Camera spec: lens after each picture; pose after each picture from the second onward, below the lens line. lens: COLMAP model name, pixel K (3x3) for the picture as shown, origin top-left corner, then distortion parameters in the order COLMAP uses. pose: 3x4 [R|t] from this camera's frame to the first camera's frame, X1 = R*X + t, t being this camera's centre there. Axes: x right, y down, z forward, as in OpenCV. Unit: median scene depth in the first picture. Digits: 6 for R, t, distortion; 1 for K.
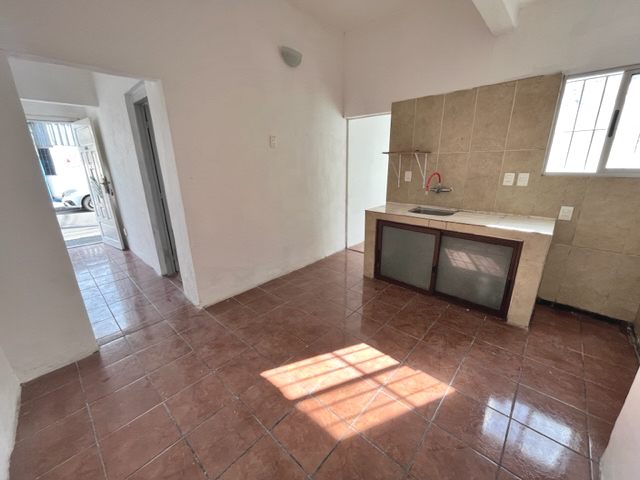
lens RADIAL K [[259.2, 0, 319.5], [0, 259.2, 240.6], [0, 0, 1]] dist [0.002276, -0.000096]
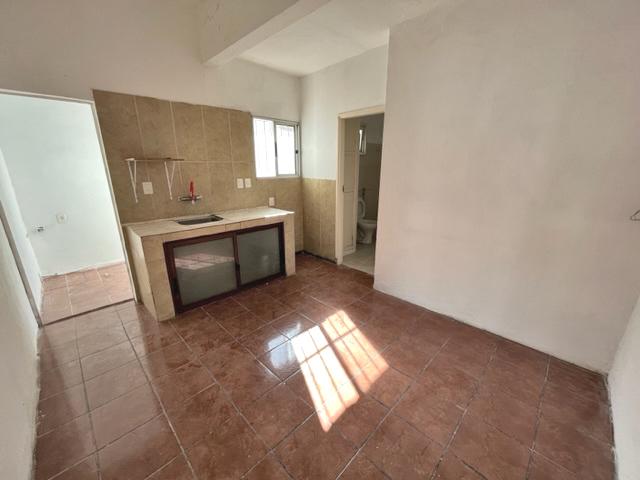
lens RADIAL K [[259.2, 0, 319.3], [0, 259.2, 239.0], [0, 0, 1]] dist [0.002276, -0.000096]
pose [[0.052072, -0.261489, 0.963801, -0.645460], [0.290113, 0.927449, 0.235952, -0.180479], [-0.955575, 0.267324, 0.124156, 0.561977]]
